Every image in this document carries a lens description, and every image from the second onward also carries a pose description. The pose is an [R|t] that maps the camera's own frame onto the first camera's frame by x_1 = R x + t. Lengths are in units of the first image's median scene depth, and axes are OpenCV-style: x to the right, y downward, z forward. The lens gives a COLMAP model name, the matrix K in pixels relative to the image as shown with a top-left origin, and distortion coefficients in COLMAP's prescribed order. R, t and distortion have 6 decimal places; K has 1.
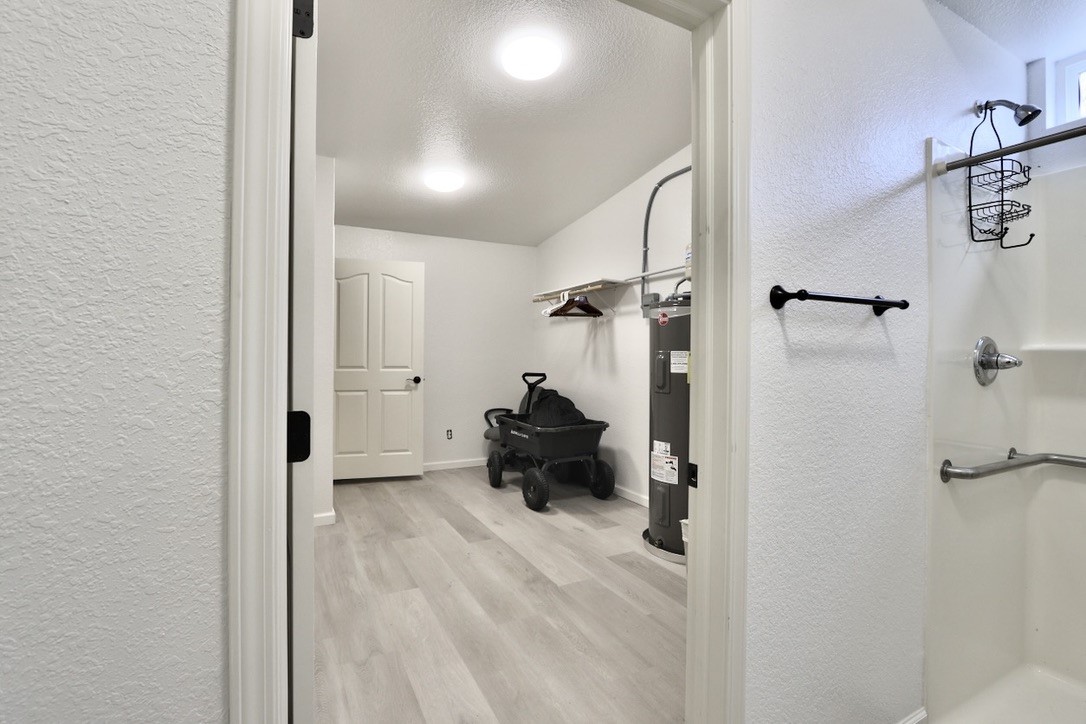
lens RADIAL K [[491.5, 0, 541.1], [0, 491.5, 356.6], [0, 0, 1]] dist [-0.013198, 0.002171]
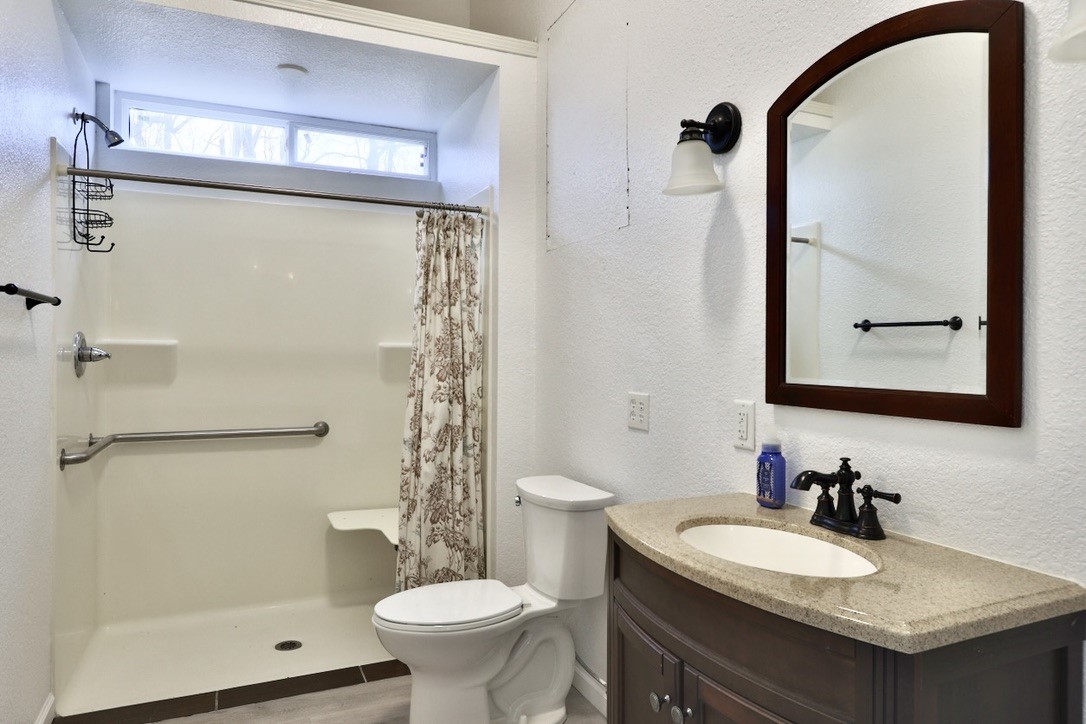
lens RADIAL K [[699.0, 0, 543.7], [0, 699.0, 359.2], [0, 0, 1]] dist [-0.005198, -0.001054]
pose [[0.053974, -0.011006, 0.998482, -0.584746], [-0.008122, 0.999901, 0.011460, -0.006132], [-0.998509, -0.008728, 0.053879, -0.108243]]
